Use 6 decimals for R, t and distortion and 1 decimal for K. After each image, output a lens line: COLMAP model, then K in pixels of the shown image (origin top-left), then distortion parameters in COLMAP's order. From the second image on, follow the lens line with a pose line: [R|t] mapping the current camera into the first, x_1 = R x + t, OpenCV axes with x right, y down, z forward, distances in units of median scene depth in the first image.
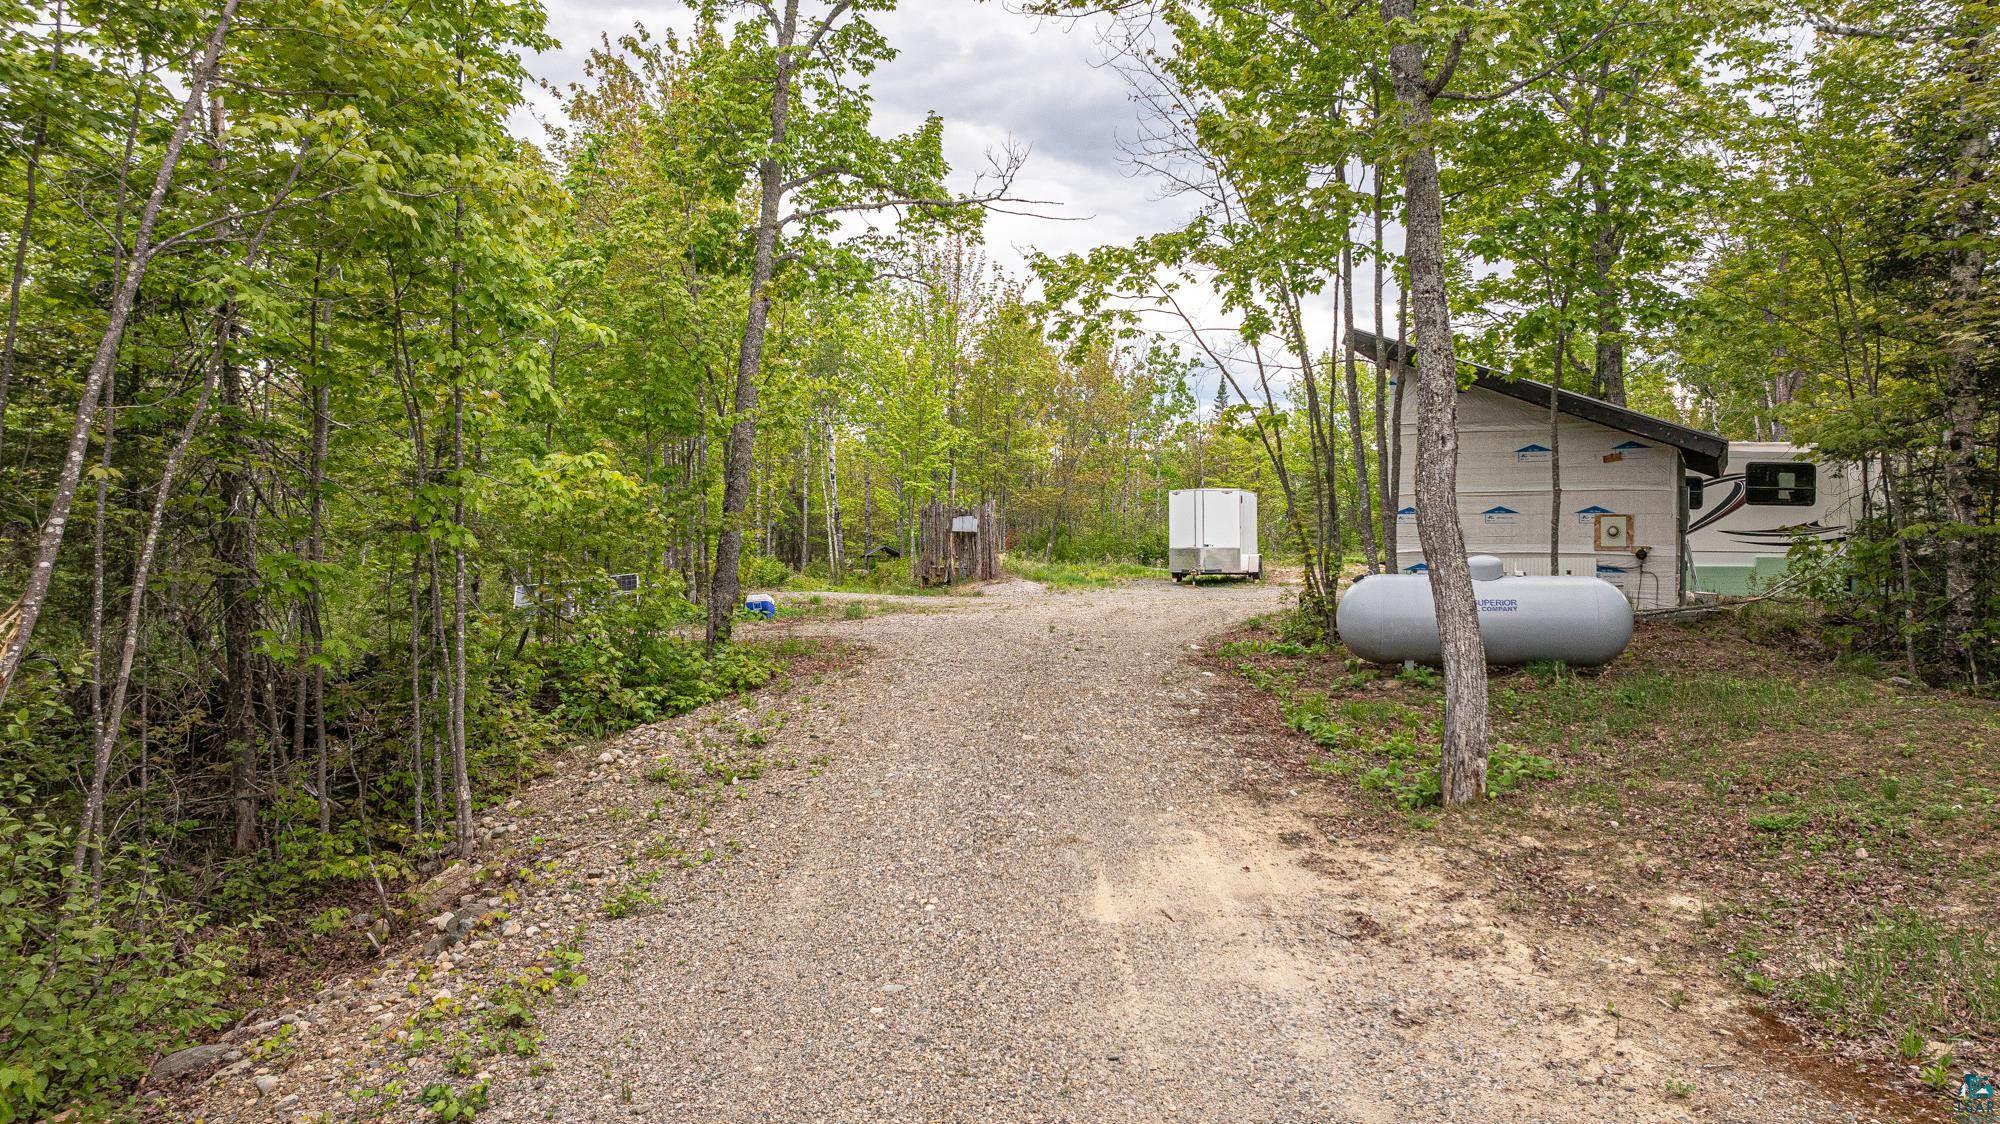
lens RADIAL K [[1392.7, 0, 1012.3], [0, 1392.7, 558.7], [0, 0, 1]] dist [-0.045437, 0.060922]
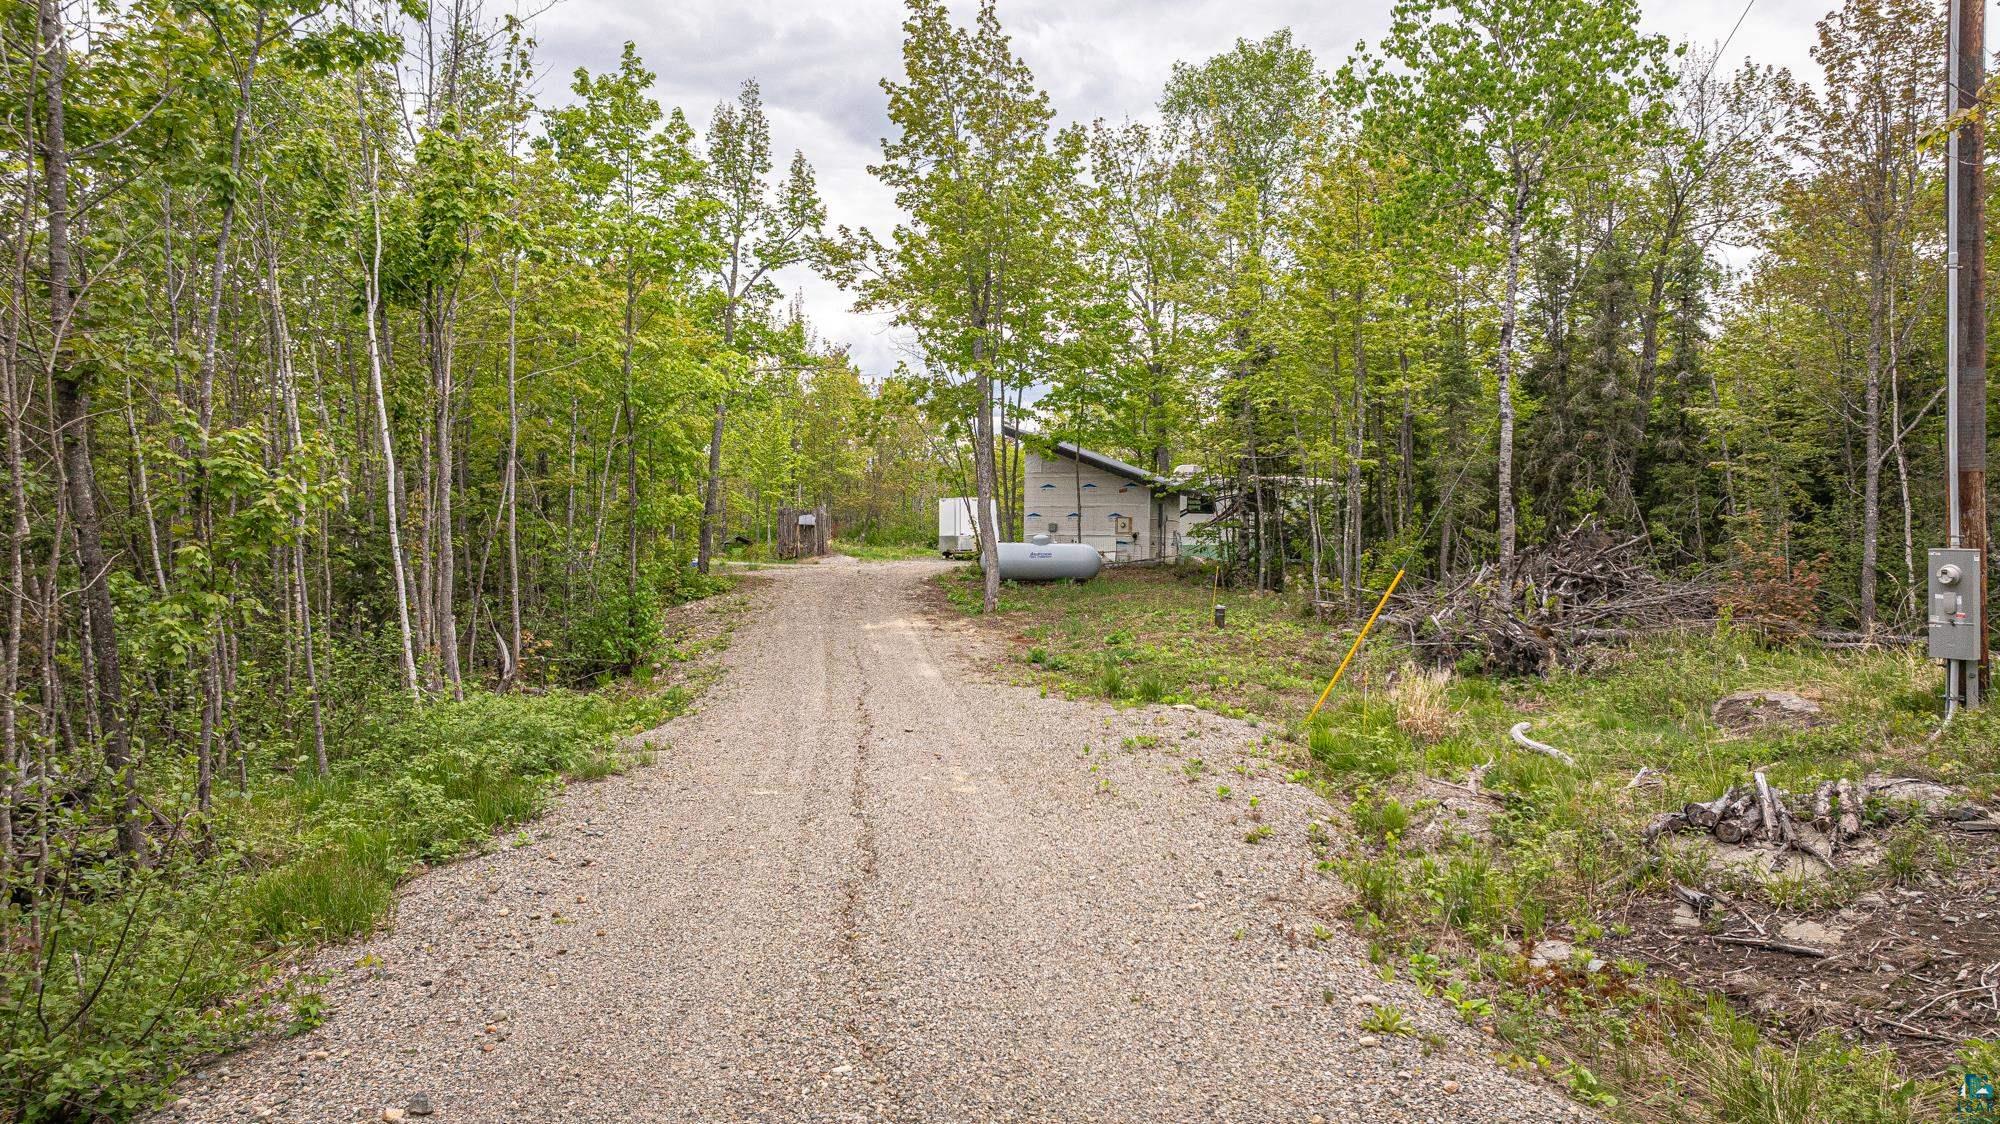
lens RADIAL K [[1392.7, 0, 1012.3], [0, 1392.7, 558.7], [0, 0, 1]] dist [-0.045437, 0.060922]
pose [[0.991694, 0.000495, 0.128619, -0.006326], [-0.000941, 0.999994, 0.003405, 0.014498], [-0.128616, -0.003498, 0.991688, -0.637429]]
